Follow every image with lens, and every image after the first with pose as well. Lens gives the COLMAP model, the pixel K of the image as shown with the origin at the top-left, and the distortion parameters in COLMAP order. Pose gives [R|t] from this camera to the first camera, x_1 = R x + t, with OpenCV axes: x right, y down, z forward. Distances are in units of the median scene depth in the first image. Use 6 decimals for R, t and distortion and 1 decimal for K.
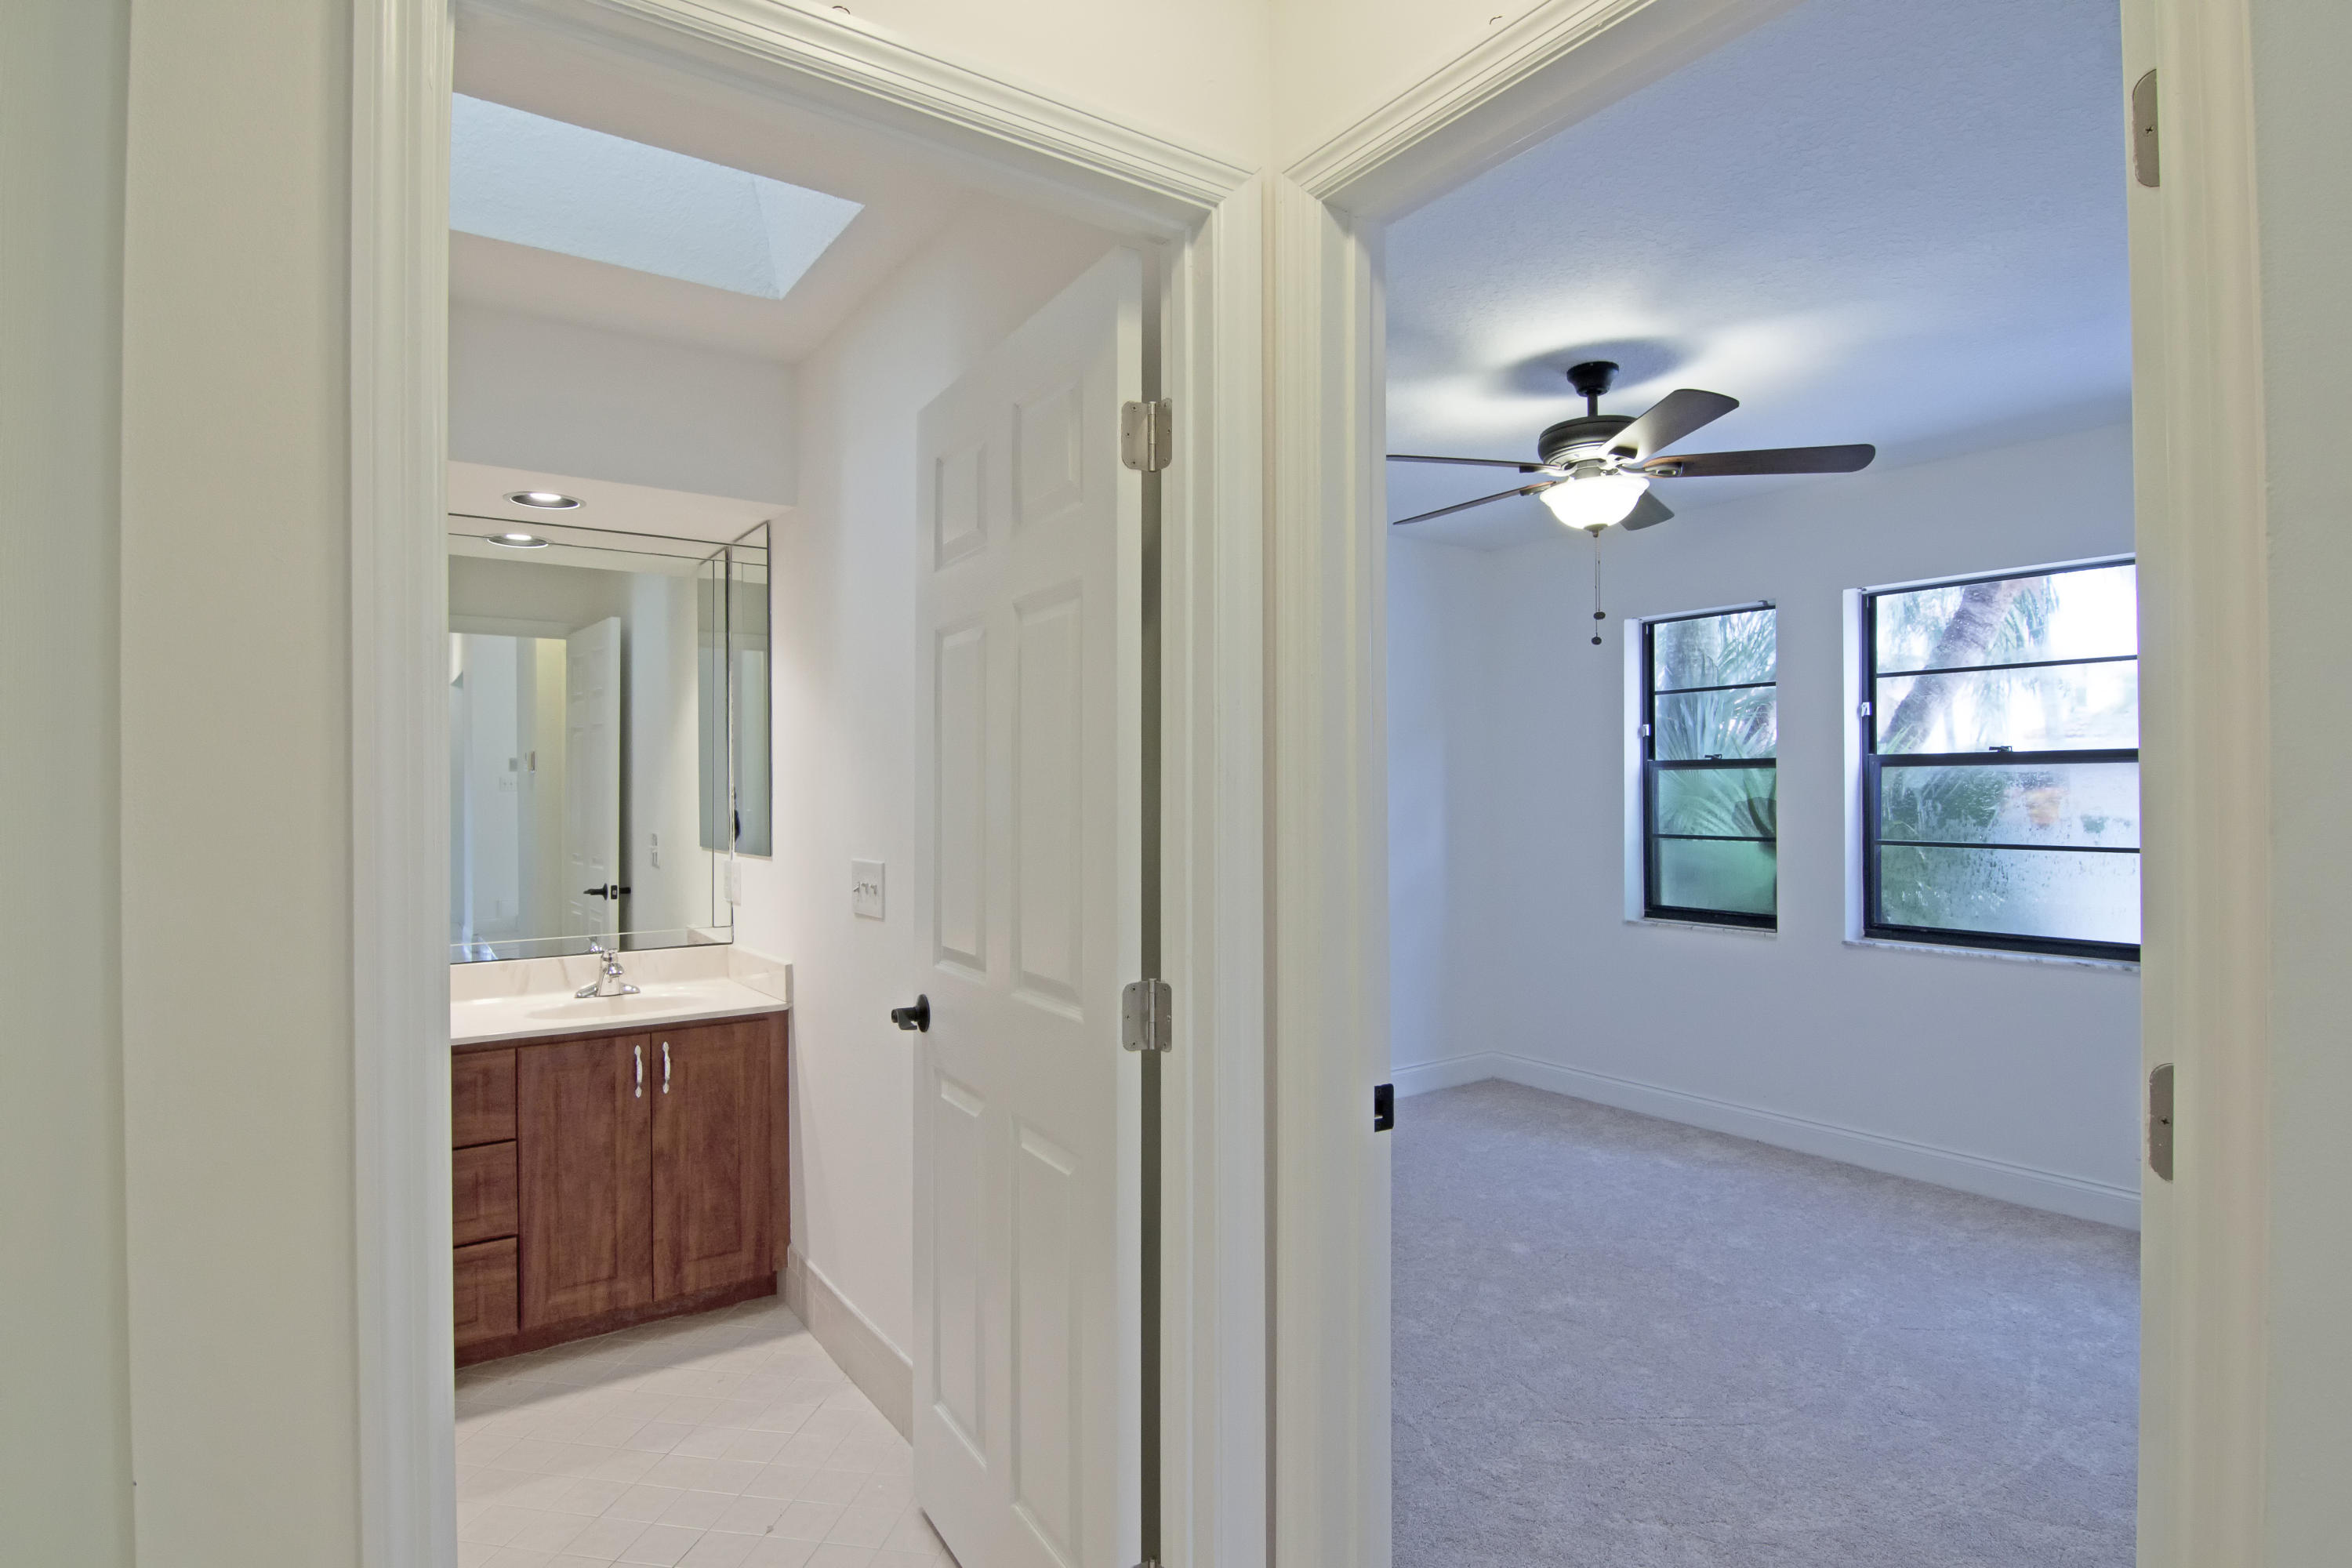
lens RADIAL K [[1193.2, 0, 1169.7], [0, 1193.2, 780.0], [0, 0, 1]] dist [-0.000586, -0.019287]
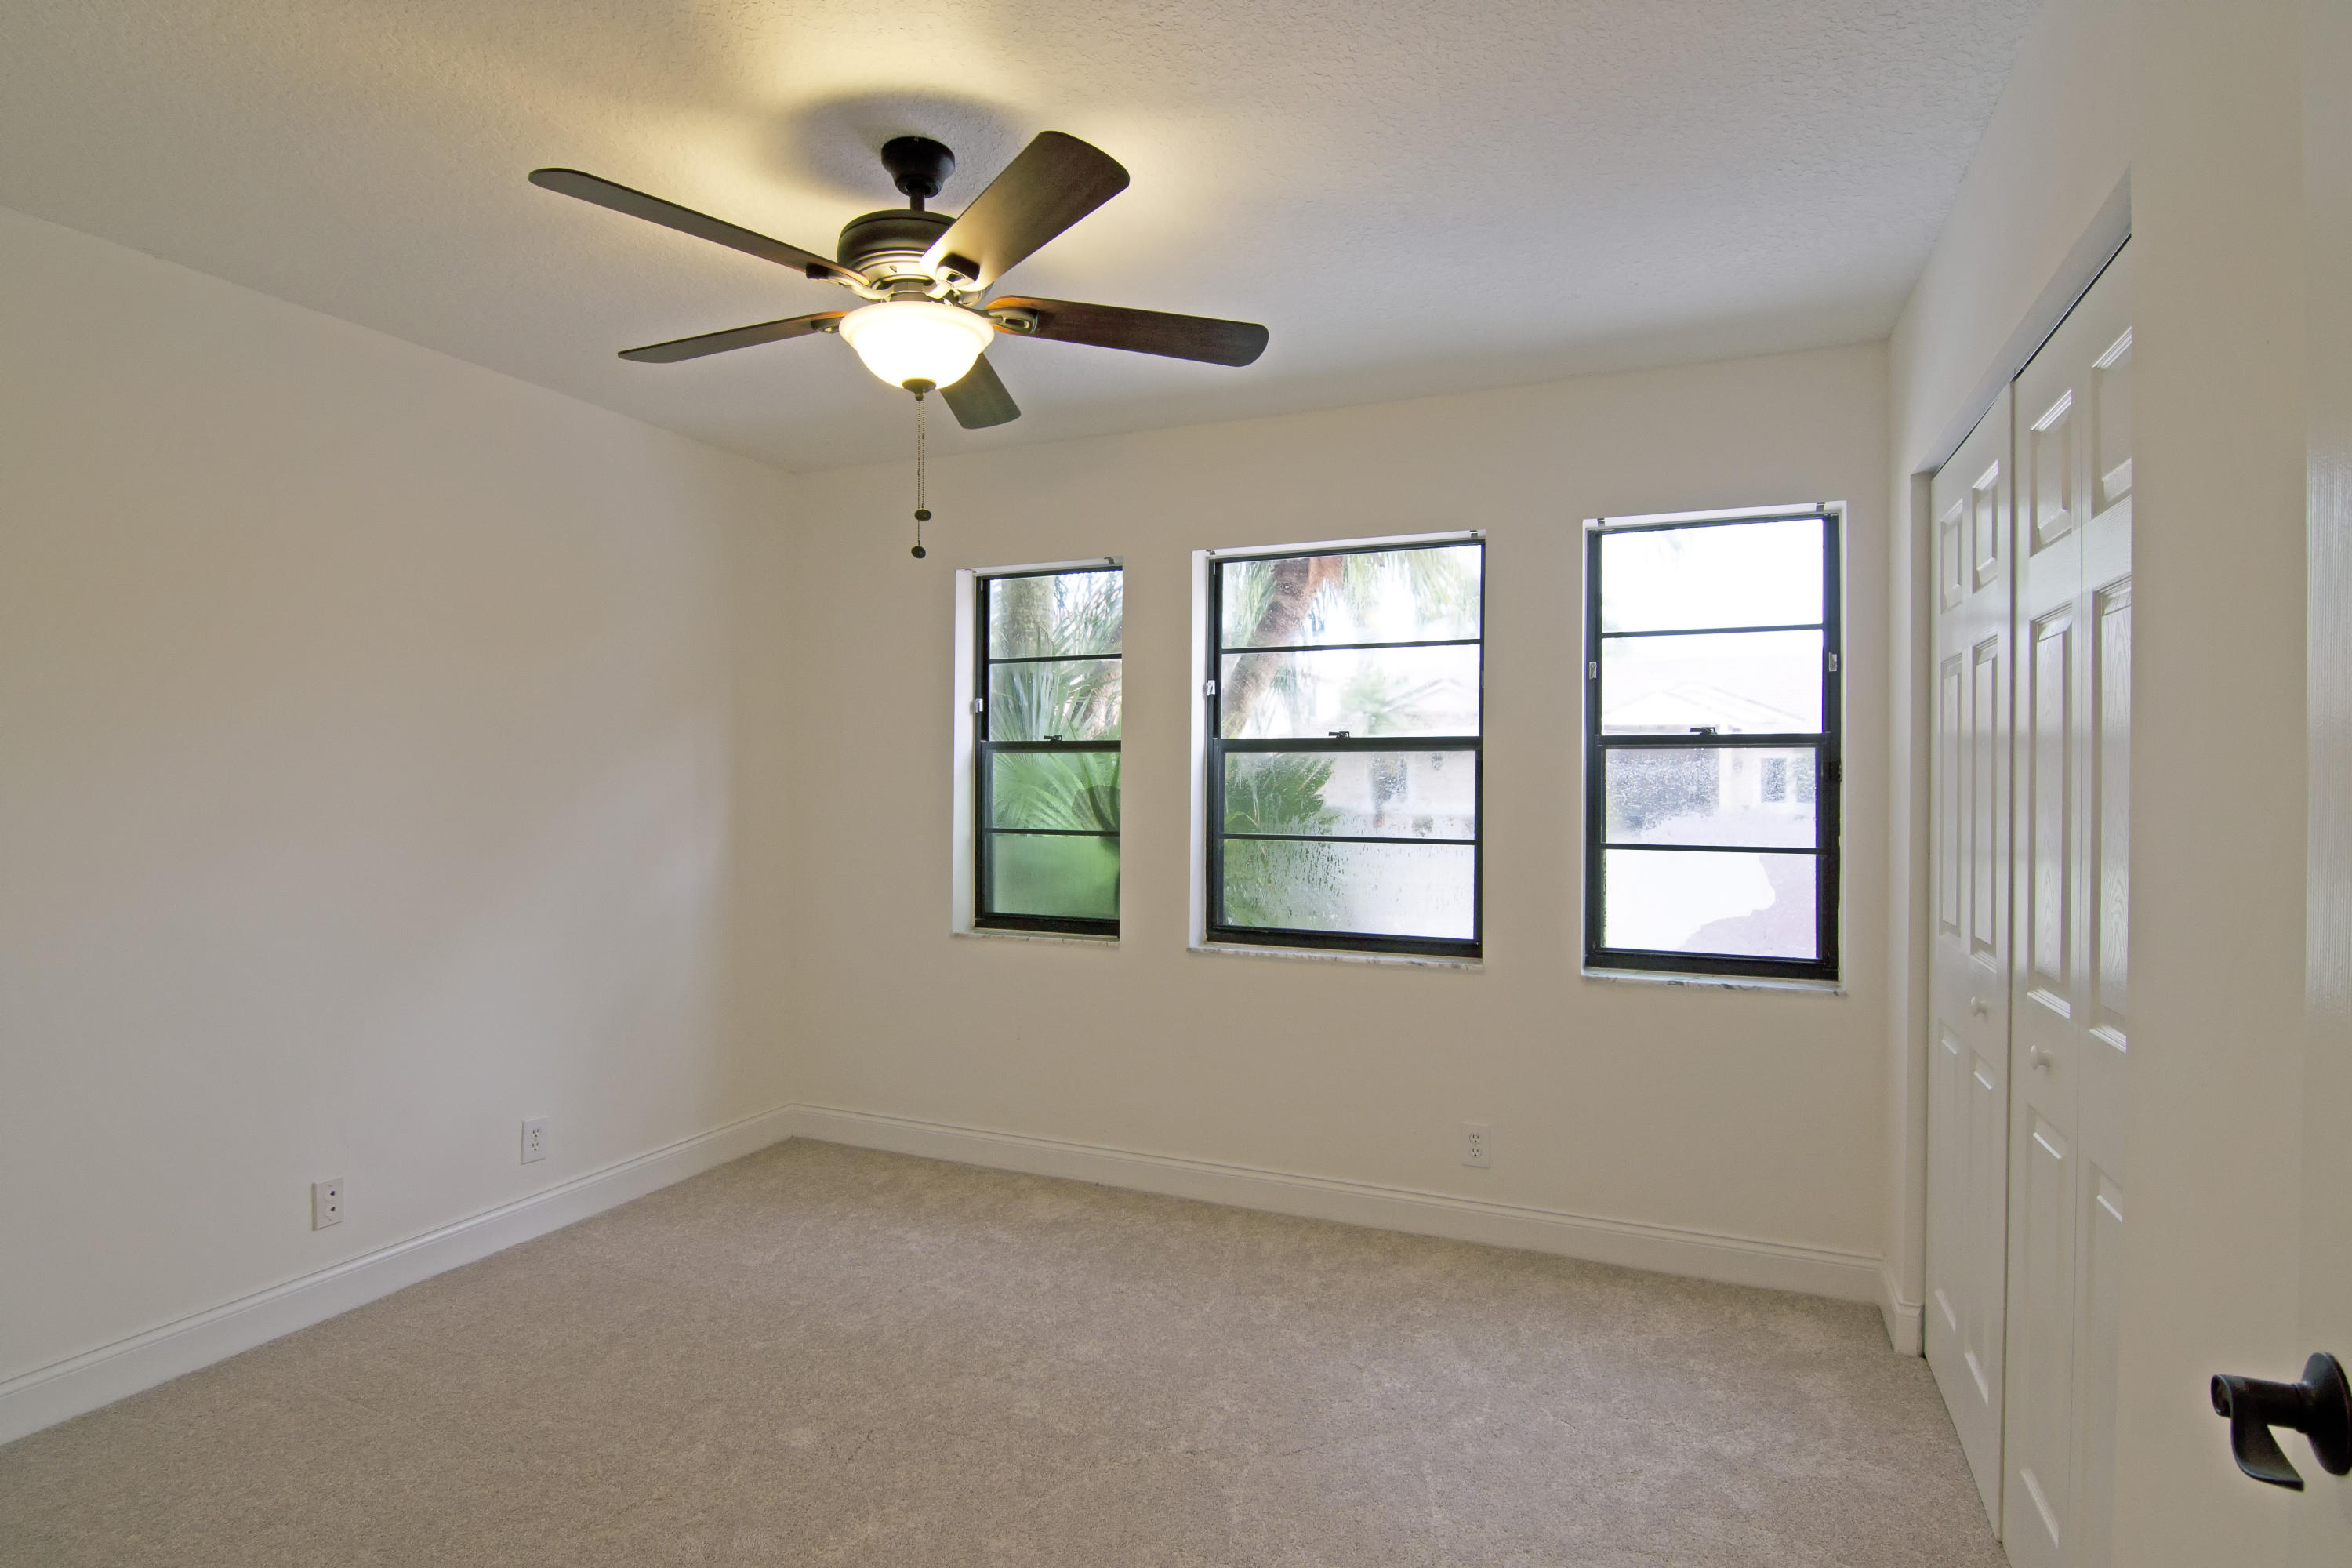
lens RADIAL K [[1193.2, 0, 1169.7], [0, 1193.2, 780.0], [0, 0, 1]] dist [-0.000586, -0.019287]
pose [[0.855720, 0.008287, 0.517373, 0.090511], [-0.012158, 0.999918, 0.004092, 0.006614], [-0.517297, -0.009792, 0.855750, 0.238982]]
